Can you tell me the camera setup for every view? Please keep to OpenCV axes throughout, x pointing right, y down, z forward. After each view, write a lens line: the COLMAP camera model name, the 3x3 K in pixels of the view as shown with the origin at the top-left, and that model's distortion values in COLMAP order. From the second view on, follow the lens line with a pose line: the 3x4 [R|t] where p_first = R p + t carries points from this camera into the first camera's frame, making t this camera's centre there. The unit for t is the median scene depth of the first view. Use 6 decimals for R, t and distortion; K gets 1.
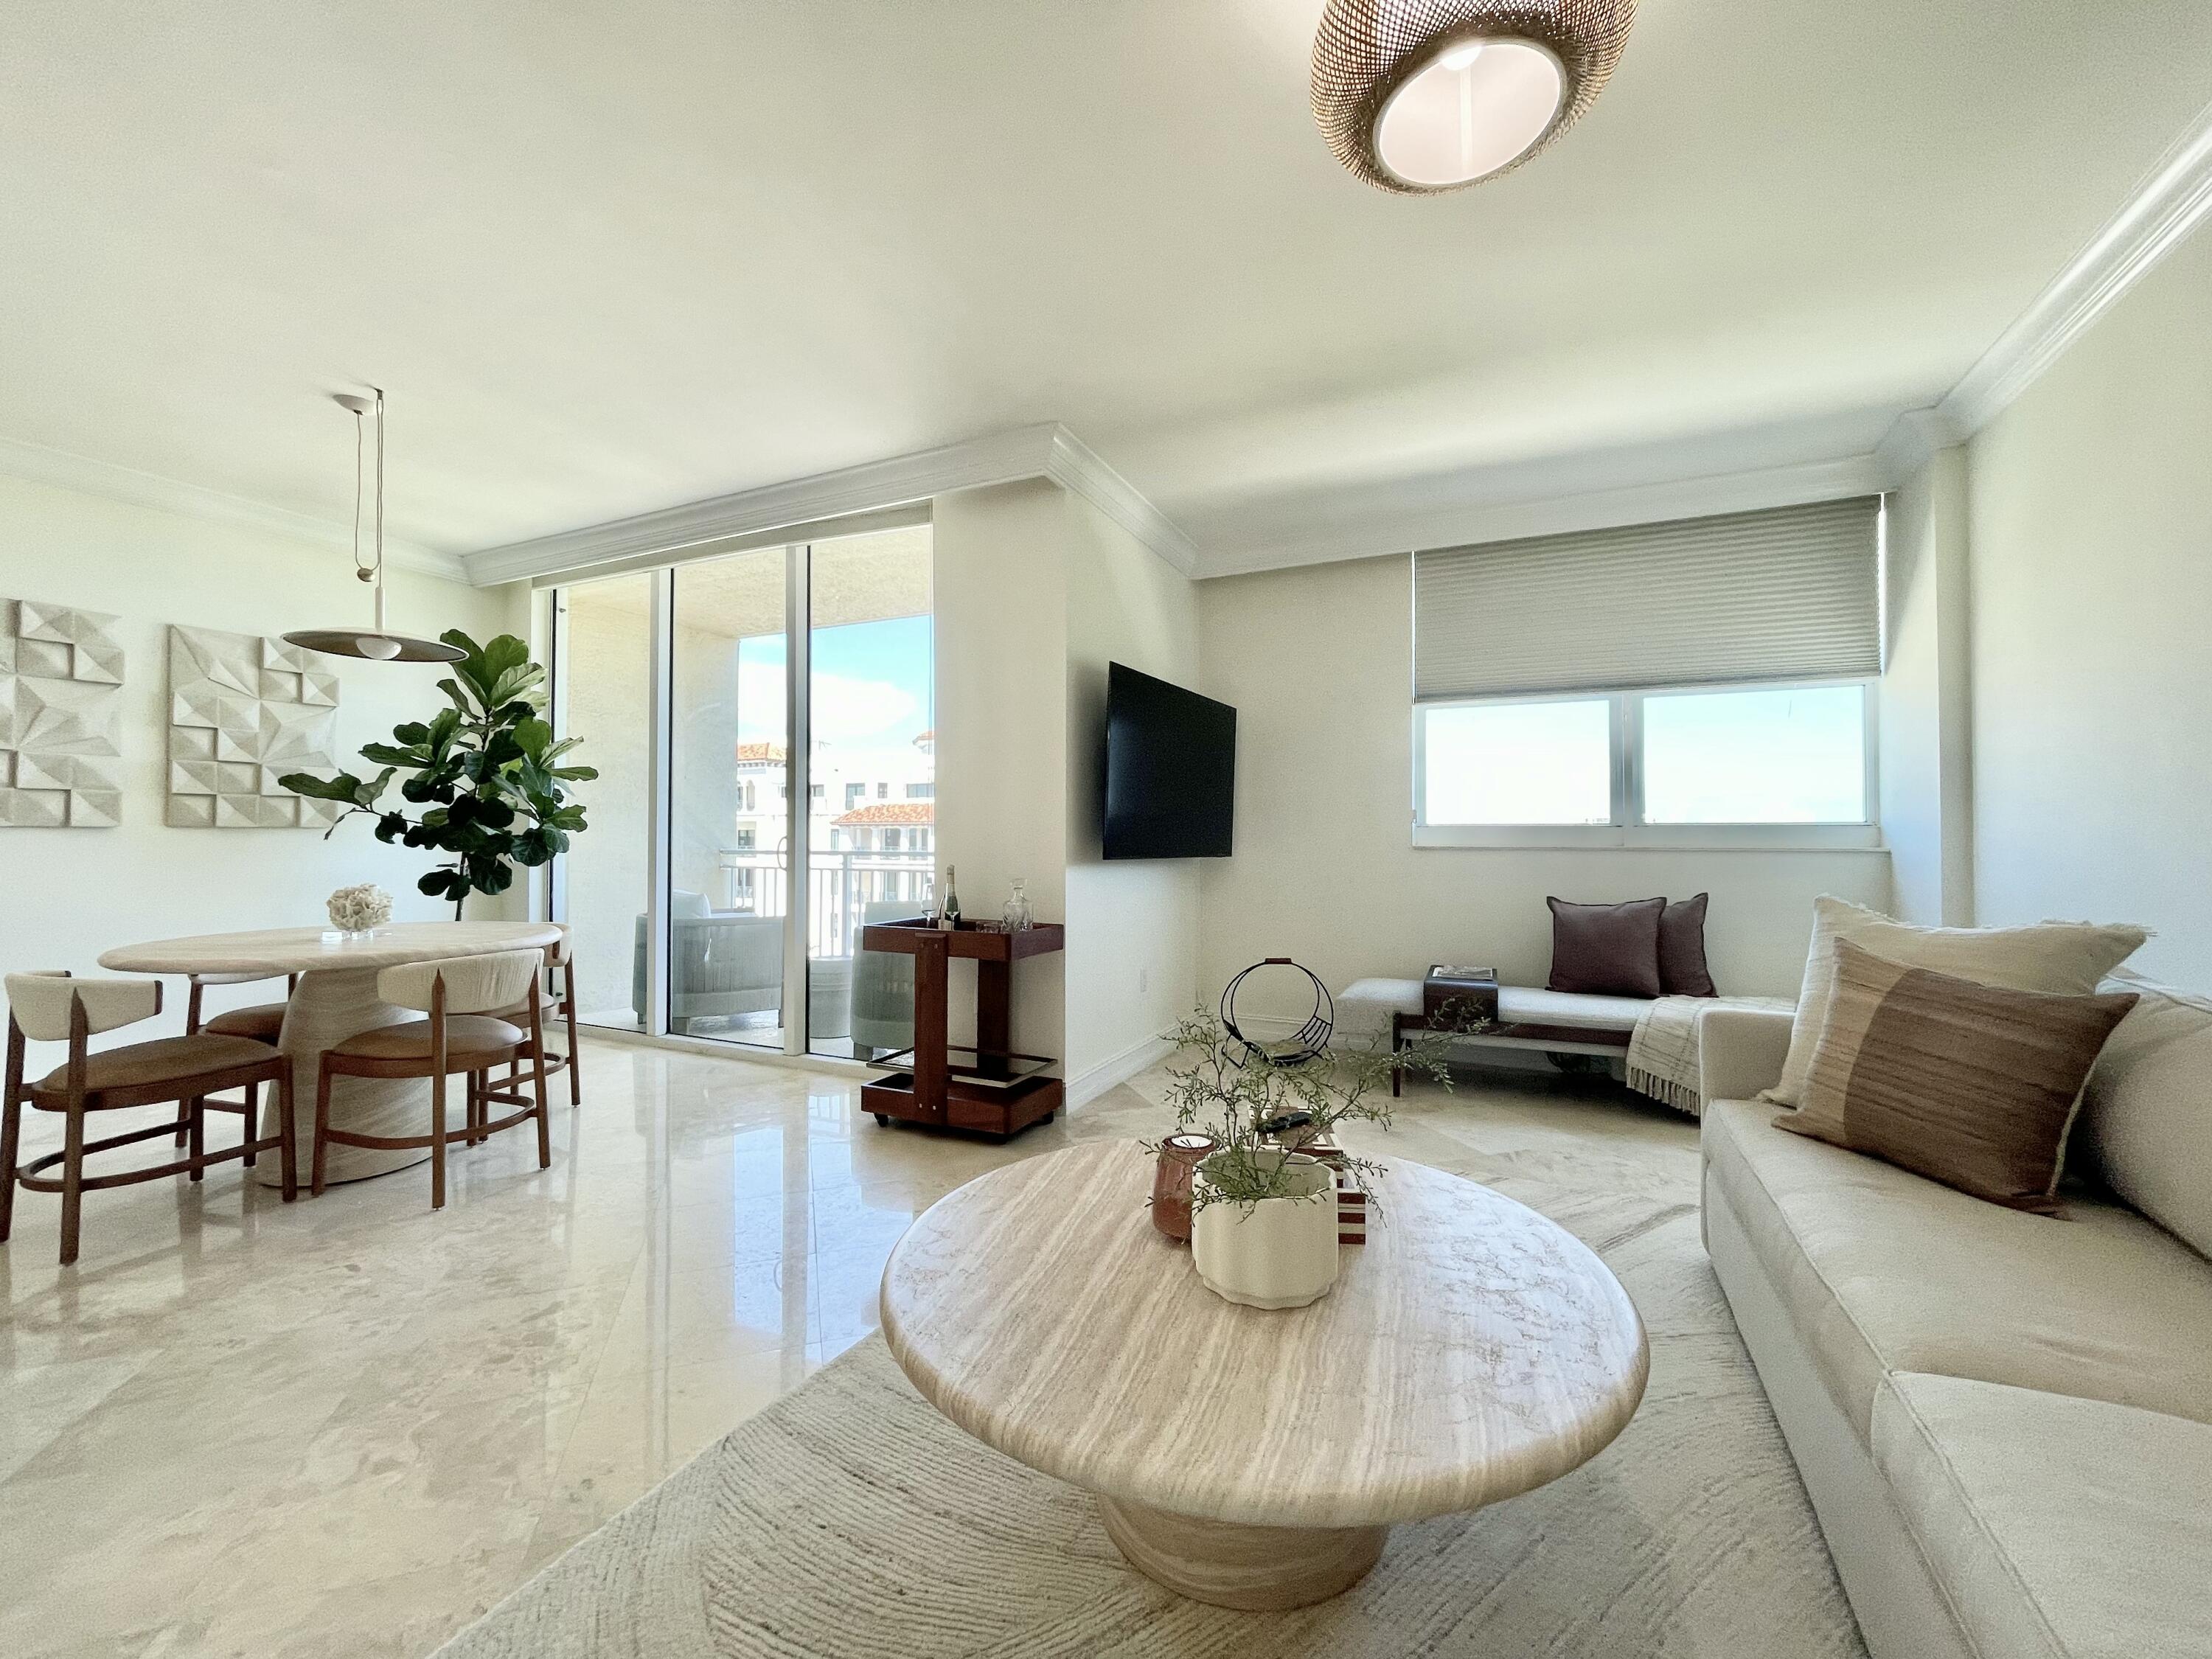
lens RADIAL K [[905.8, 0, 1116.2], [0, 905.8, 820.8], [0, 0, 1]] dist [0.004171, 0.000011]
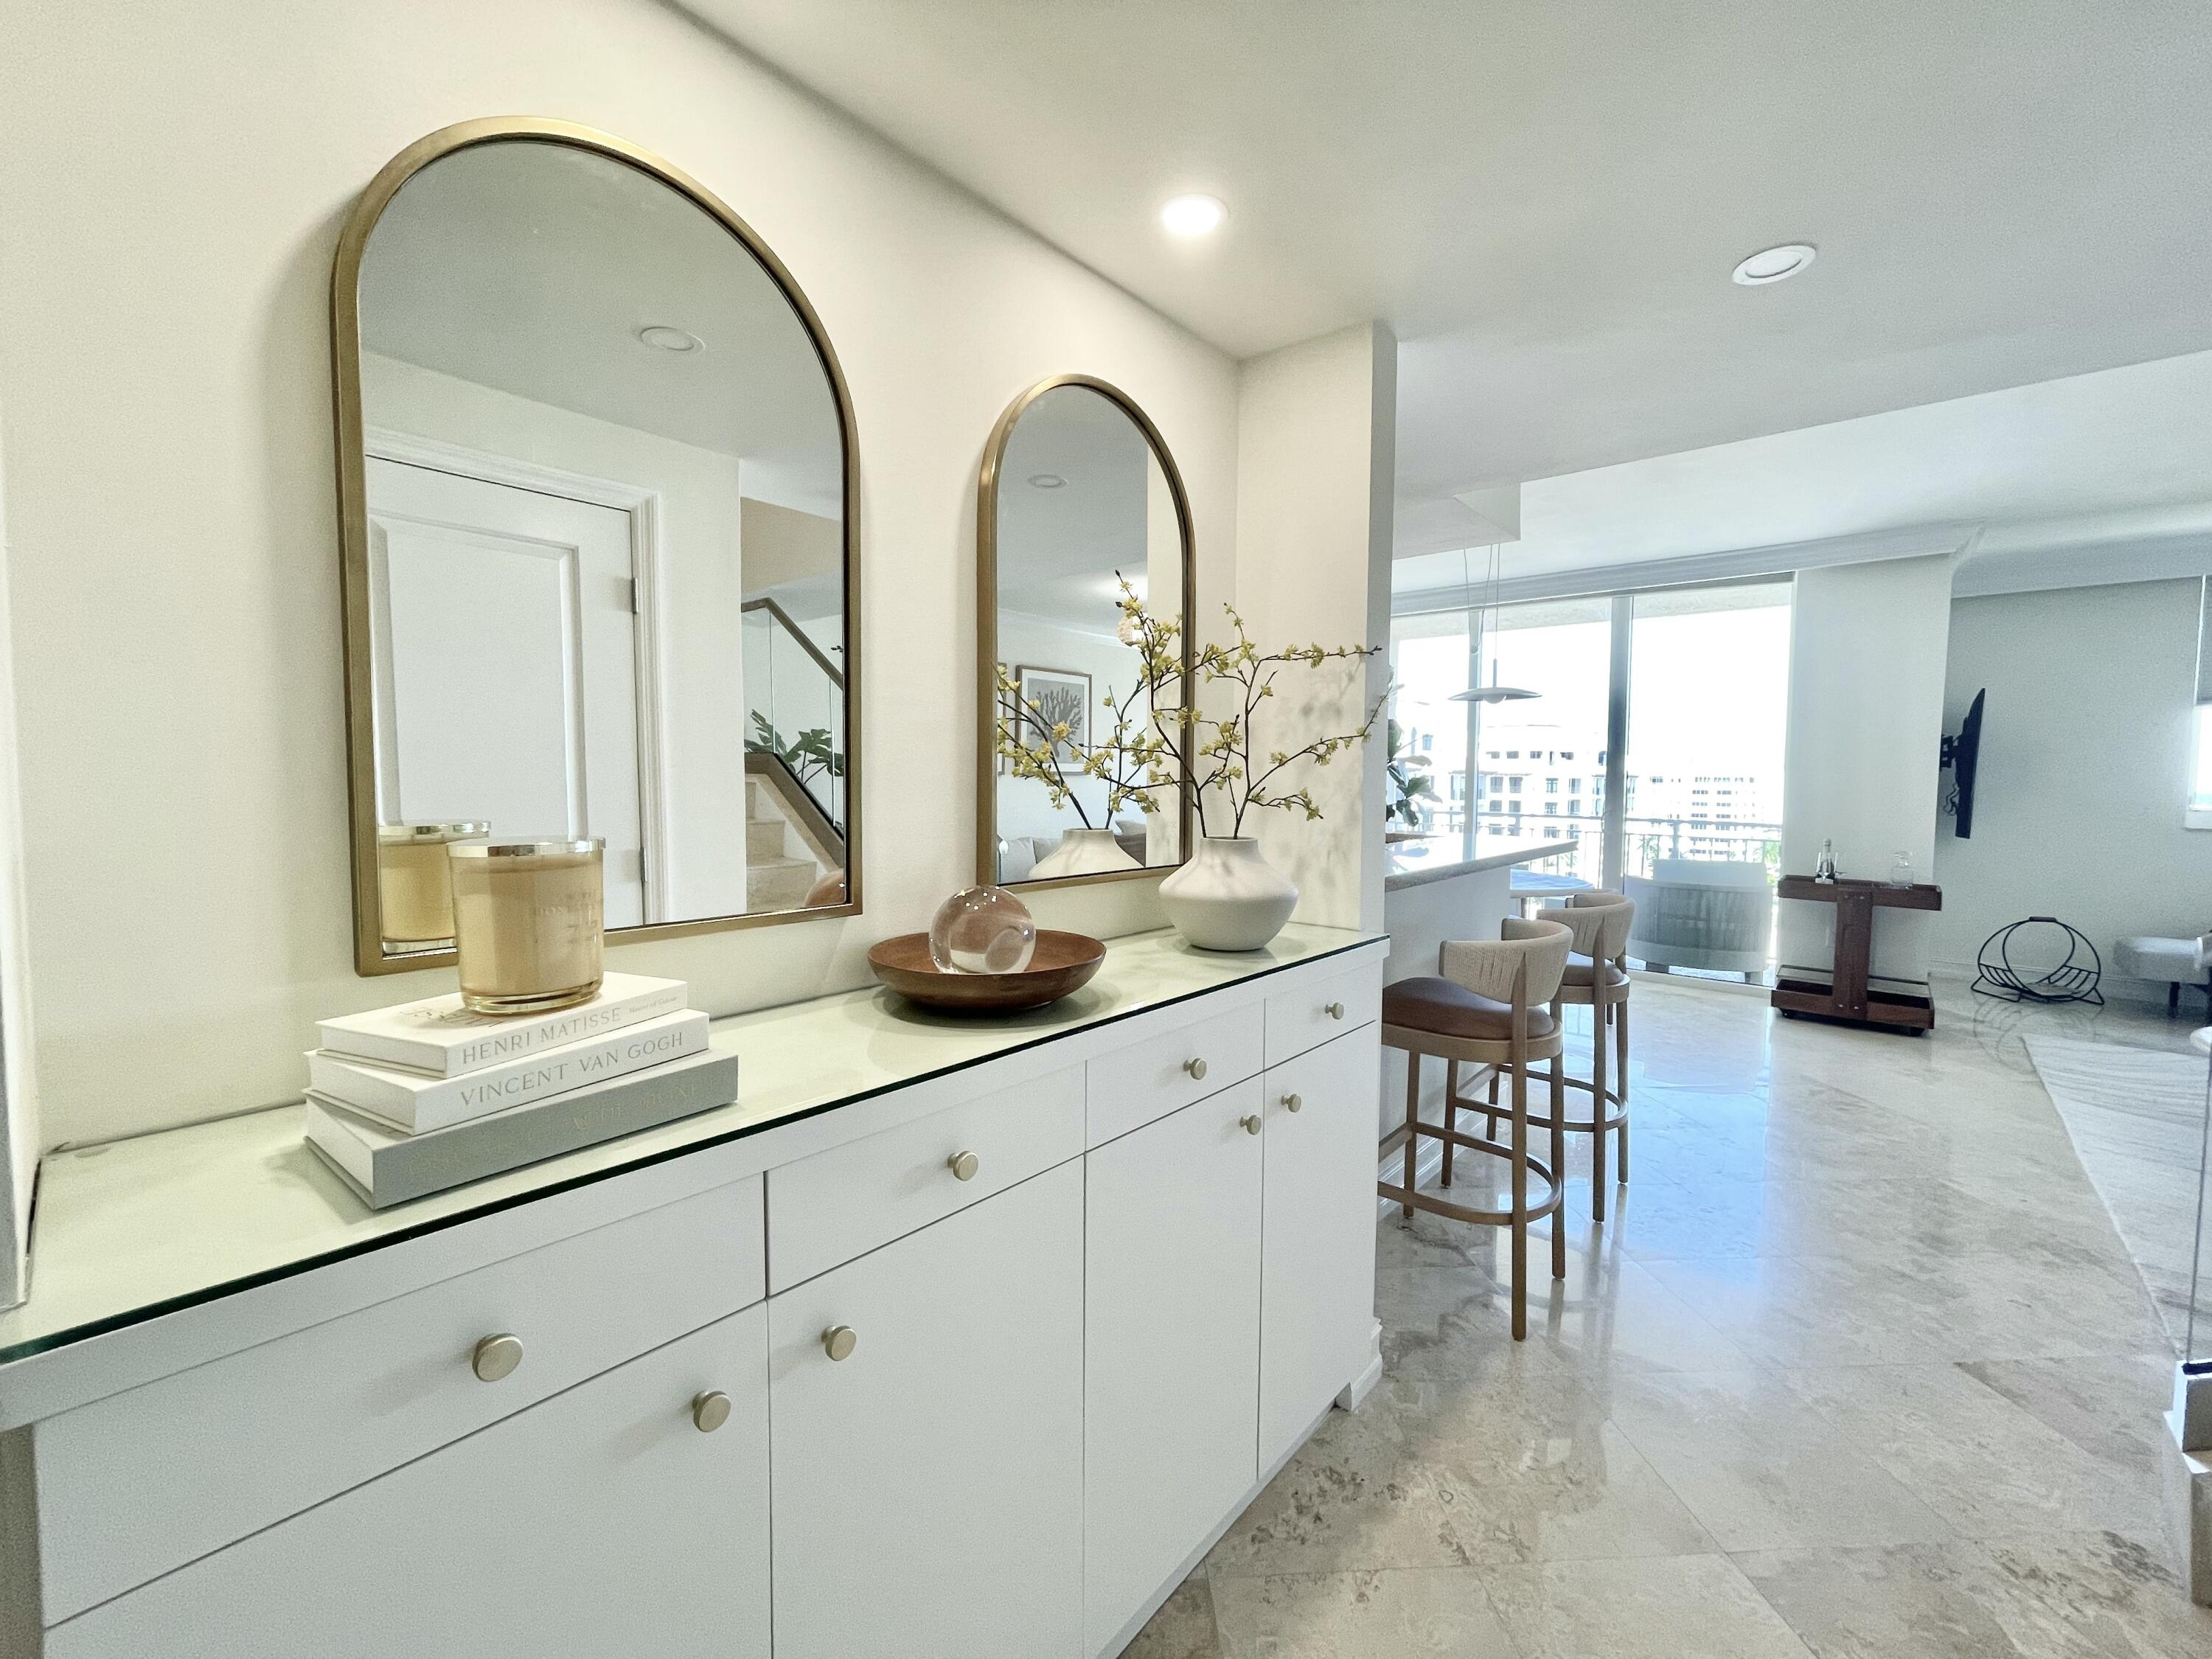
lens RADIAL K [[905.8, 0, 1114.3], [0, 905.8, 828.6], [0, 0, 1]] dist [0.004171, 0.000011]
pose [[0.963136, 0.020120, -0.268261, -0.725210], [-0.000590, 0.997355, 0.072682, -0.058198], [0.269013, -0.069844, 0.960601, -0.529126]]
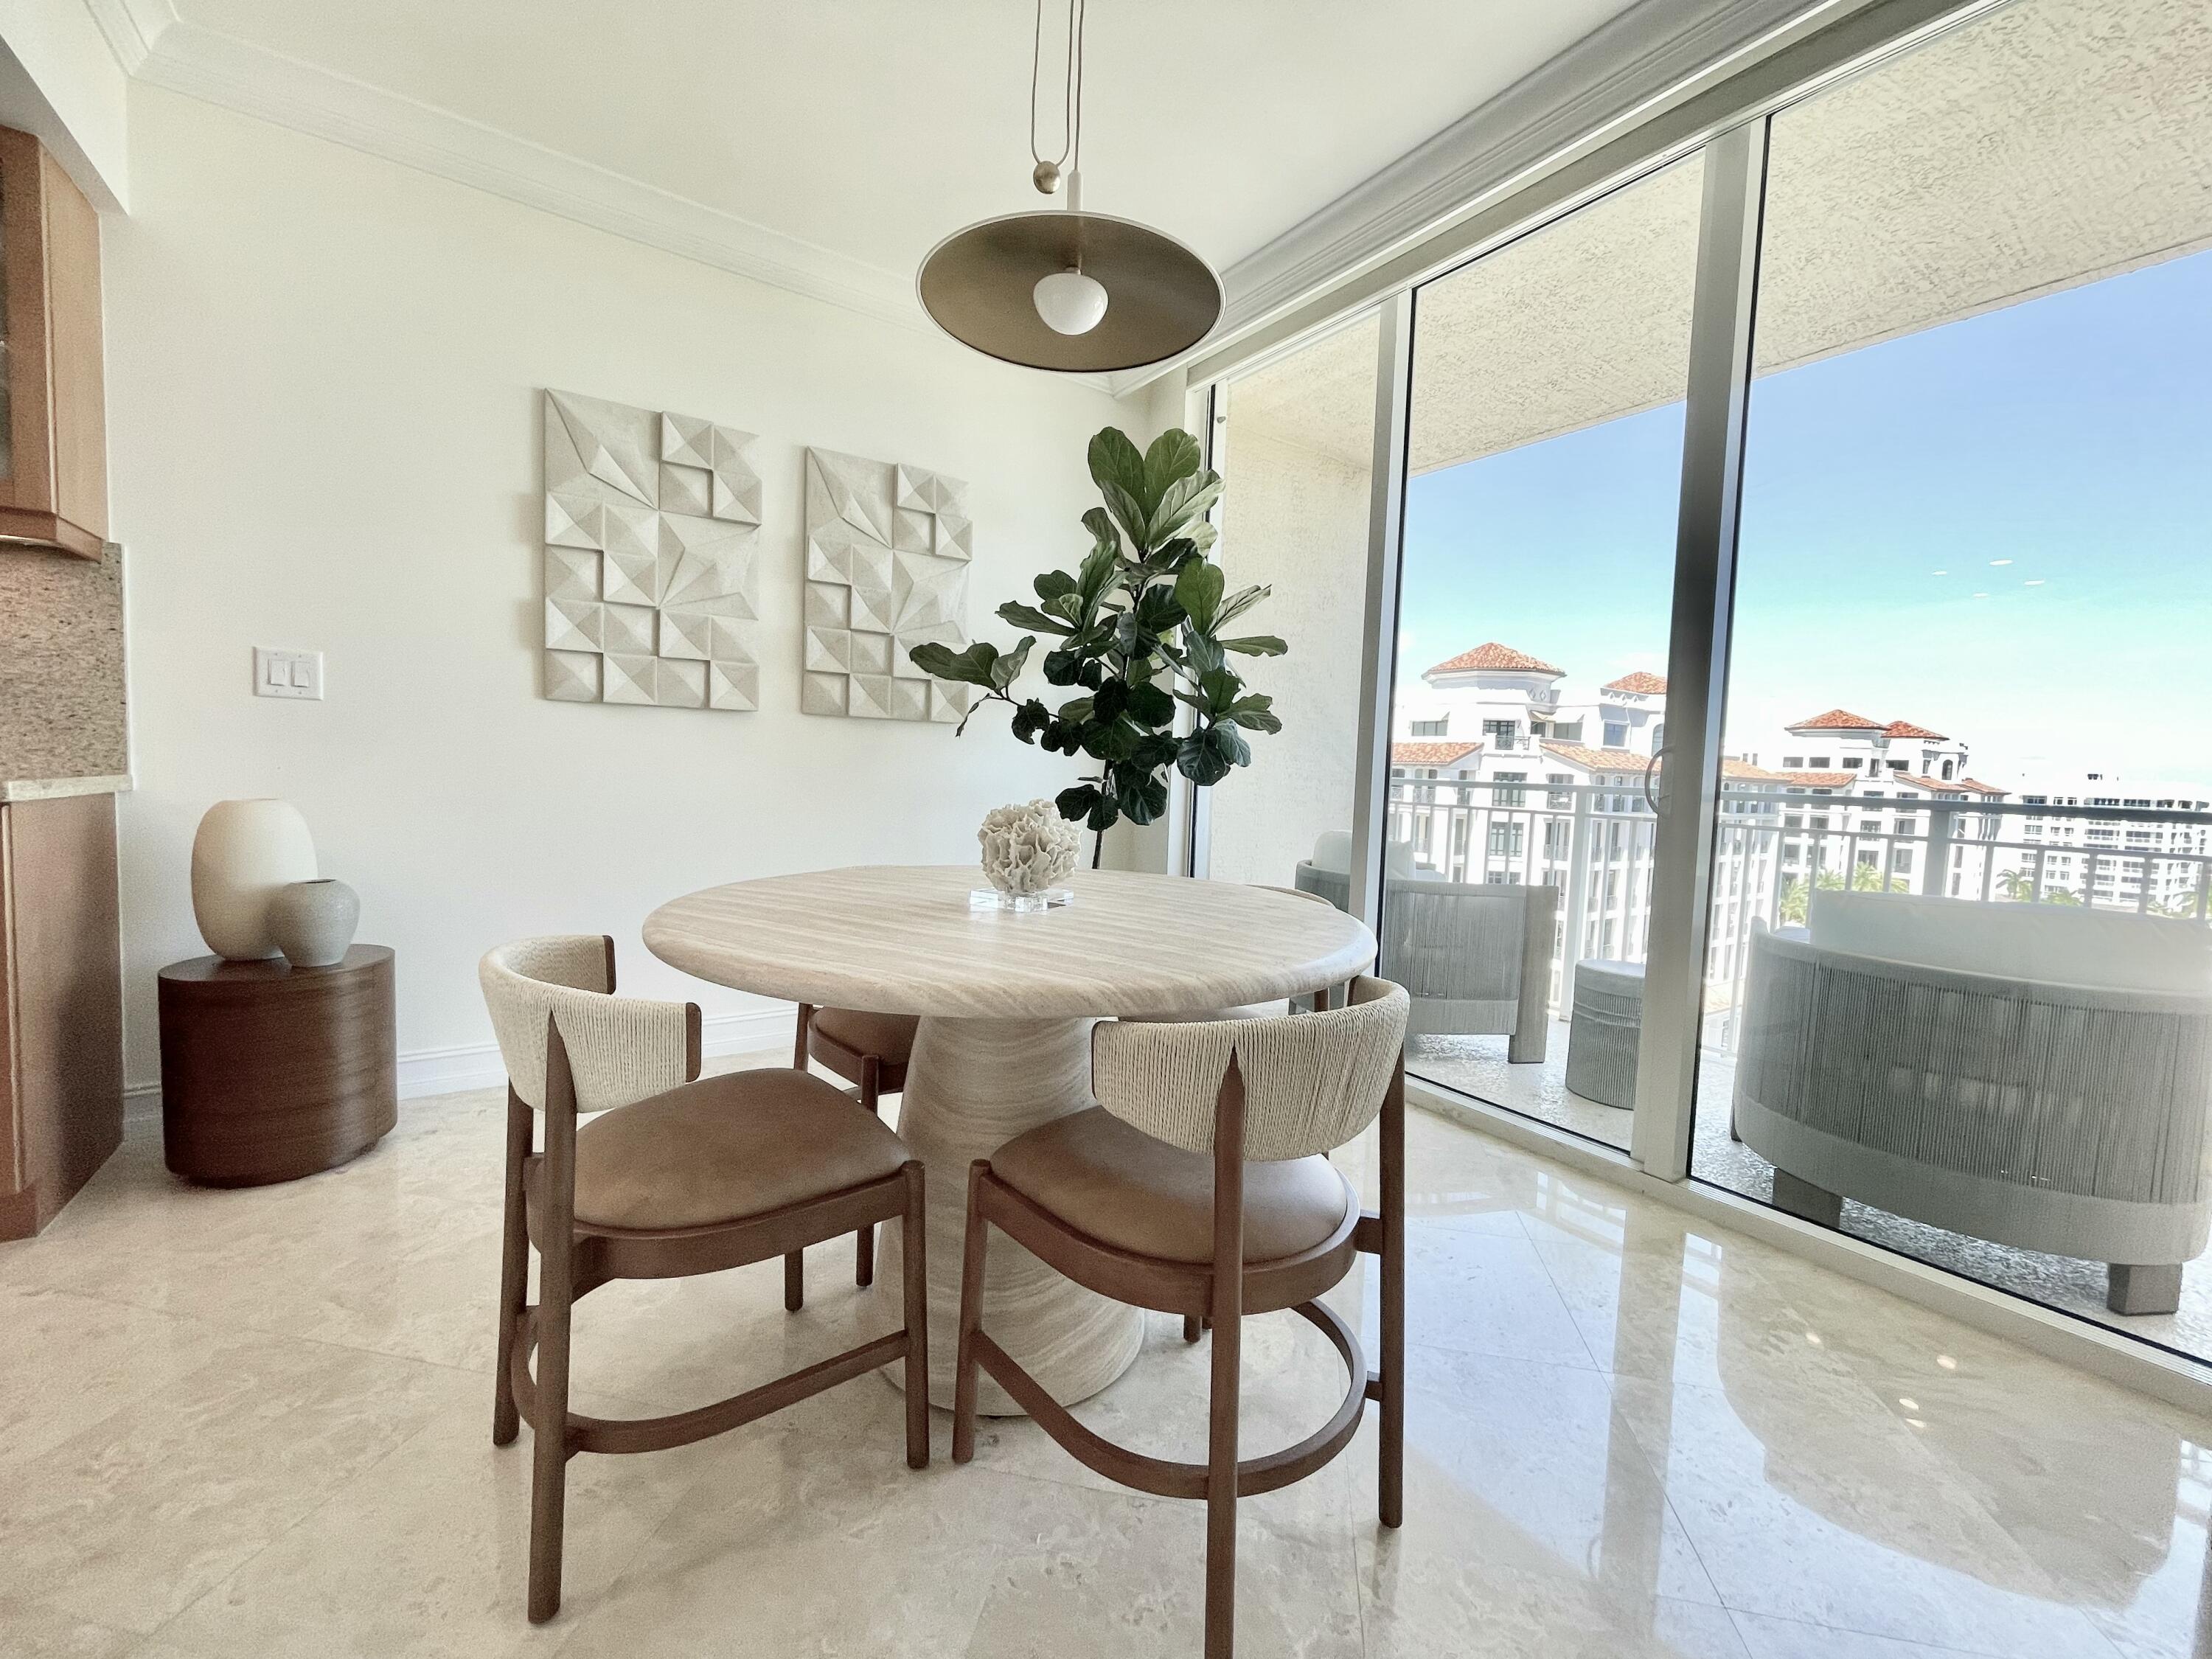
lens RADIAL K [[905.8, 0, 1114.1], [0, 905.8, 821.2], [0, 0, 1]] dist [0.004171, 0.000011]
pose [[0.865759, 0.061876, -0.496621, -0.382968], [-0.028602, 0.996823, 0.074338, 0.029907], [0.499642, -0.050154, 0.864779, 0.416629]]
